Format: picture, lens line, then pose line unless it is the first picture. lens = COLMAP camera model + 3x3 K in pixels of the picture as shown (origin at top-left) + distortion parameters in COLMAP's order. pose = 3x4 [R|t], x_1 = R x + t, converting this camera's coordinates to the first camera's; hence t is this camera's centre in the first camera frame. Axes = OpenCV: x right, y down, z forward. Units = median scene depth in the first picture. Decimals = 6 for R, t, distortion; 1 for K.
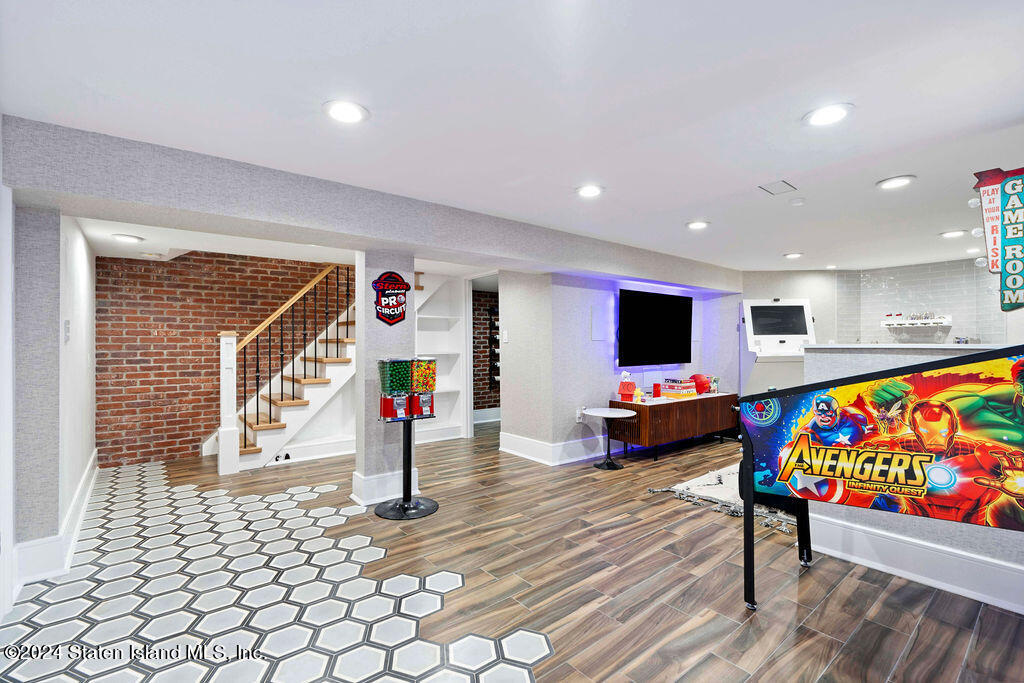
lens RADIAL K [[457.9, 0, 519.2], [0, 457.9, 340.3], [0, 0, 1]] dist [-0.006802, 0.003046]
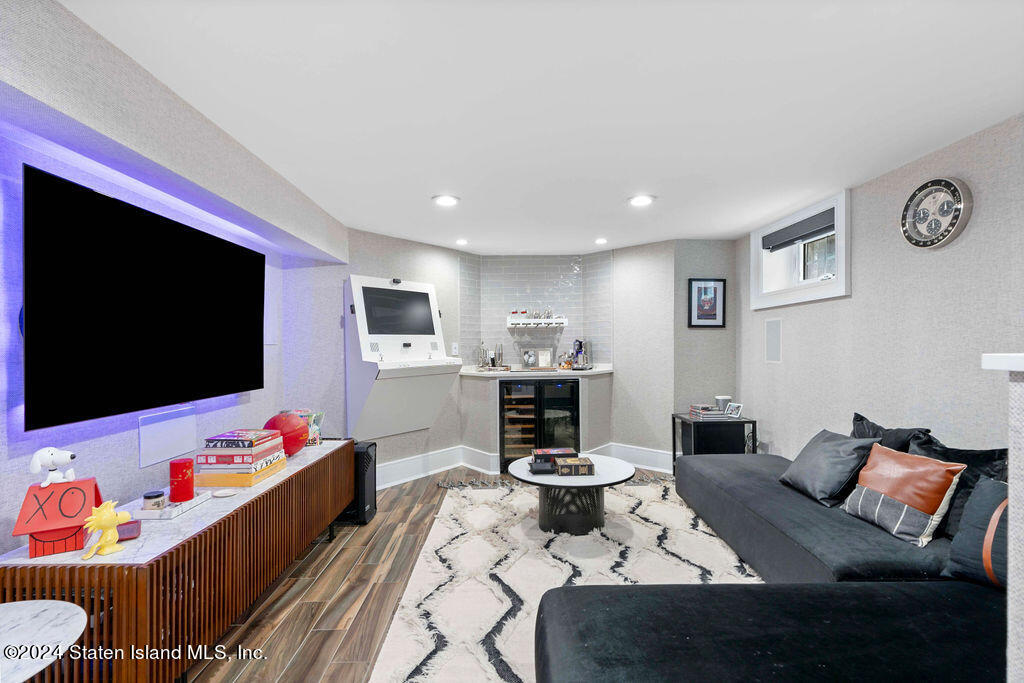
lens RADIAL K [[457.9, 0, 510.8], [0, 457.9, 348.6], [0, 0, 1]] dist [-0.006802, 0.003046]
pose [[0.610958, -0.007745, 0.791625, 0.154978], [0.002360, 0.999966, 0.007961, 0.003438], [-0.791660, -0.002996, 0.610955, 0.507932]]
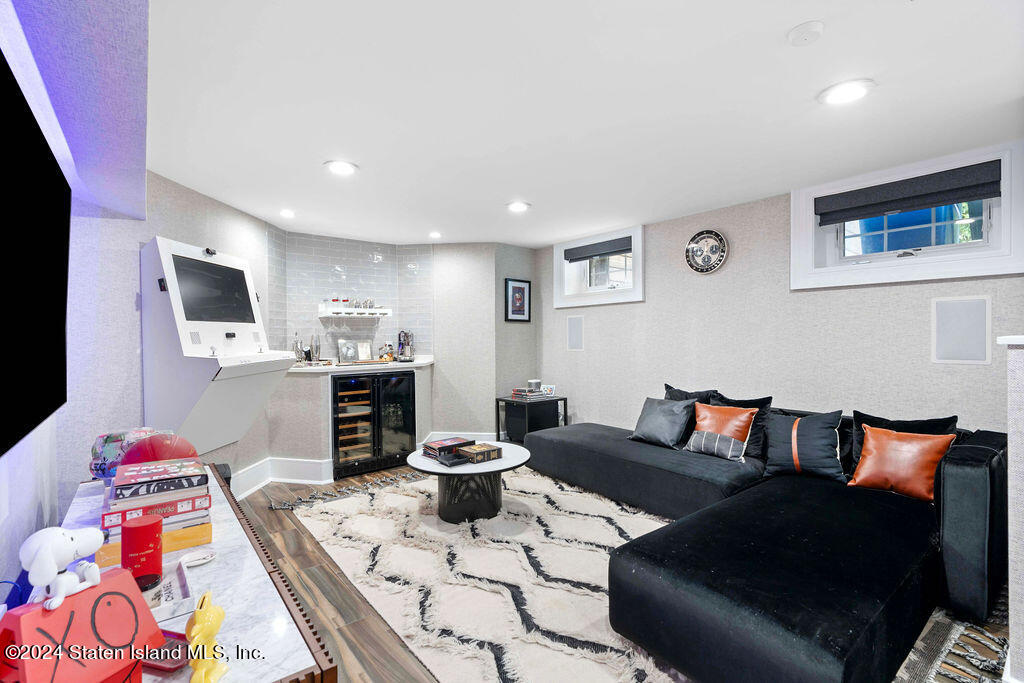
lens RADIAL K [[457.9, 0, 501.1], [0, 457.9, 335.7], [0, 0, 1]] dist [-0.006802, 0.003046]
pose [[0.012545, 0.004082, 0.999913, 0.074038], [0.000672, 0.999991, -0.004091, 0.006013], [-0.999921, 0.000724, 0.012542, 0.730920]]
